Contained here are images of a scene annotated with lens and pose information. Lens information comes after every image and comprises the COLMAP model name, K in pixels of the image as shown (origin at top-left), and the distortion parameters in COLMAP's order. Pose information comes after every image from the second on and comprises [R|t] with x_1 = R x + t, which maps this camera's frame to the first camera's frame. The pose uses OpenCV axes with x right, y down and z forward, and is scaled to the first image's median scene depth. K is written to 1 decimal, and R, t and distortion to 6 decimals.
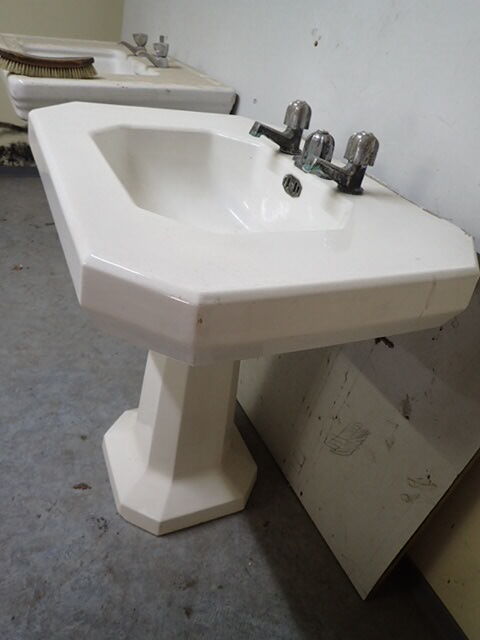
lens RADIAL K [[465.3, 0, 244.2], [0, 465.3, 322.2], [0, 0, 1]] dist [-0.002866, -0.012609]
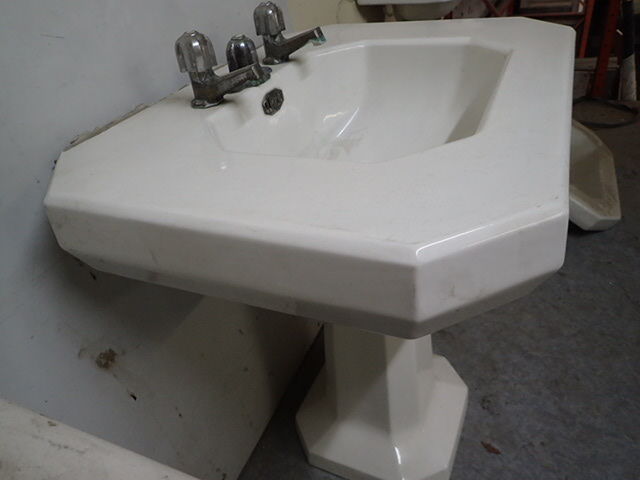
lens RADIAL K [[465.3, 0, 319.4], [0, 465.3, 240.3], [0, 0, 1]] dist [-0.002866, -0.012609]
pose [[-0.655065, -0.503589, 0.563283, -0.471422], [0.436826, 0.355870, 0.826159, -0.731492], [-0.616500, 0.787245, -0.013137, 0.972306]]
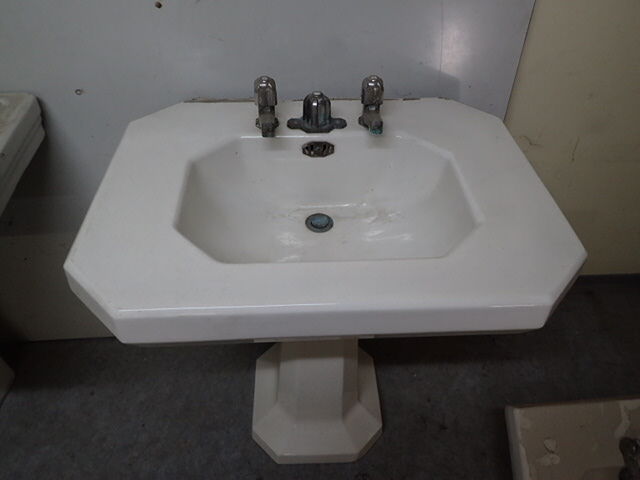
lens RADIAL K [[465.3, 0, 319.3], [0, 465.3, 238.4], [0, 0, 1]] dist [-0.002866, -0.012609]
pose [[0.372293, -0.748962, 0.548137, -0.537256], [0.561936, 0.651936, 0.509124, -0.591421], [-0.738665, 0.118475, 0.663580, 0.258632]]
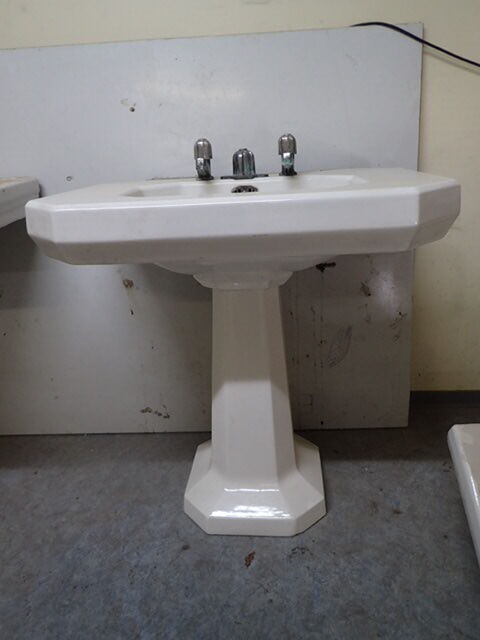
lens RADIAL K [[465.3, 0, 243.0], [0, 465.3, 322.9], [0, 0, 1]] dist [-0.002866, -0.012609]
pose [[0.467473, -0.488406, 0.736836, -0.871585], [0.608171, 0.782602, 0.132899, -0.155105], [-0.641558, 0.385996, 0.662880, 0.234075]]
